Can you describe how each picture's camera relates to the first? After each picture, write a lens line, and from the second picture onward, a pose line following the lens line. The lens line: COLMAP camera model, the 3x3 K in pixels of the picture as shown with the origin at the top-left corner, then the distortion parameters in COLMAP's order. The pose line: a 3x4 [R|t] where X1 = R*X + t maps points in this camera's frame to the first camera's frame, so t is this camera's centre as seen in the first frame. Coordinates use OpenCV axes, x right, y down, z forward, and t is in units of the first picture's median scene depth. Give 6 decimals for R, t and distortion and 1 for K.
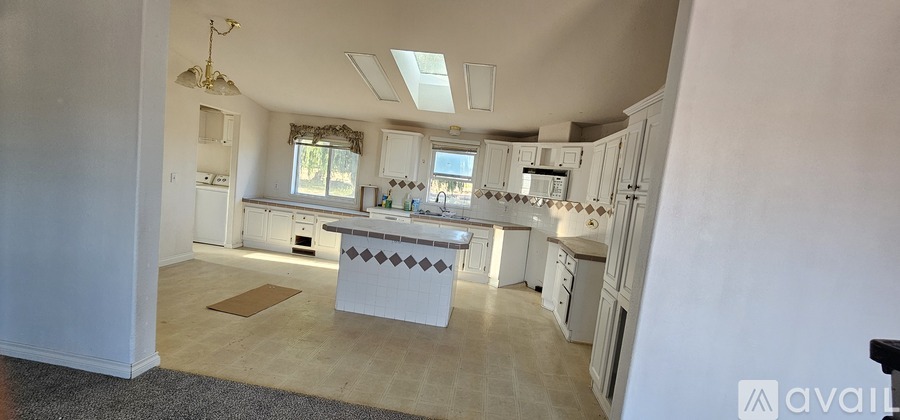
lens RADIAL K [[372.0, 0, 450.0], [0, 372.0, 212.9], [0, 0, 1]] dist [0.002998, 0.000569]
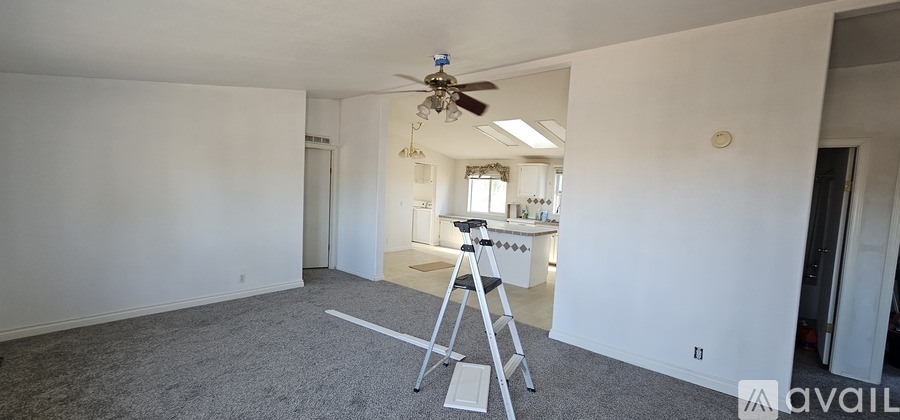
lens RADIAL K [[372.0, 0, 451.2], [0, 372.0, 212.5], [0, 0, 1]] dist [0.002998, 0.000569]
pose [[0.833674, -0.039172, -0.550866, 0.370065], [-0.000021, 0.997479, -0.070961, 0.062766], [0.552257, 0.059170, 0.831572, -0.313336]]
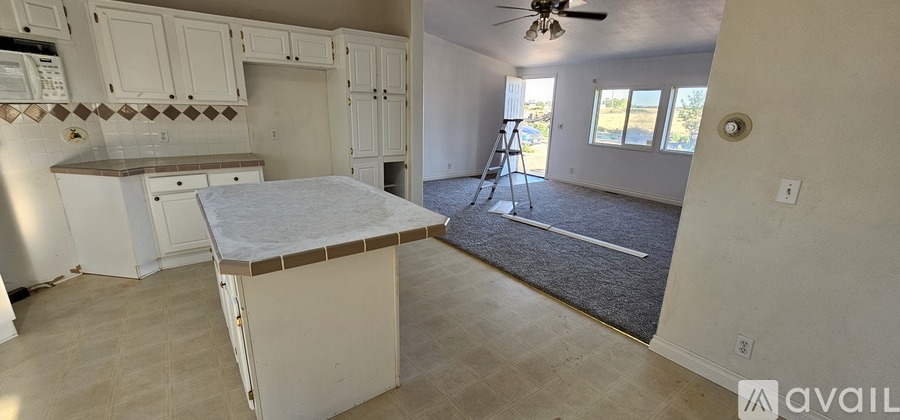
lens RADIAL K [[372.0, 0, 452.3], [0, 372.0, 215.7], [0, 0, 1]] dist [0.002998, 0.000569]
pose [[-0.679042, -0.329061, 0.656217, -0.368343], [-0.039121, 0.908858, 0.415267, -0.098469], [-0.733056, 0.256312, -0.630026, 0.722206]]
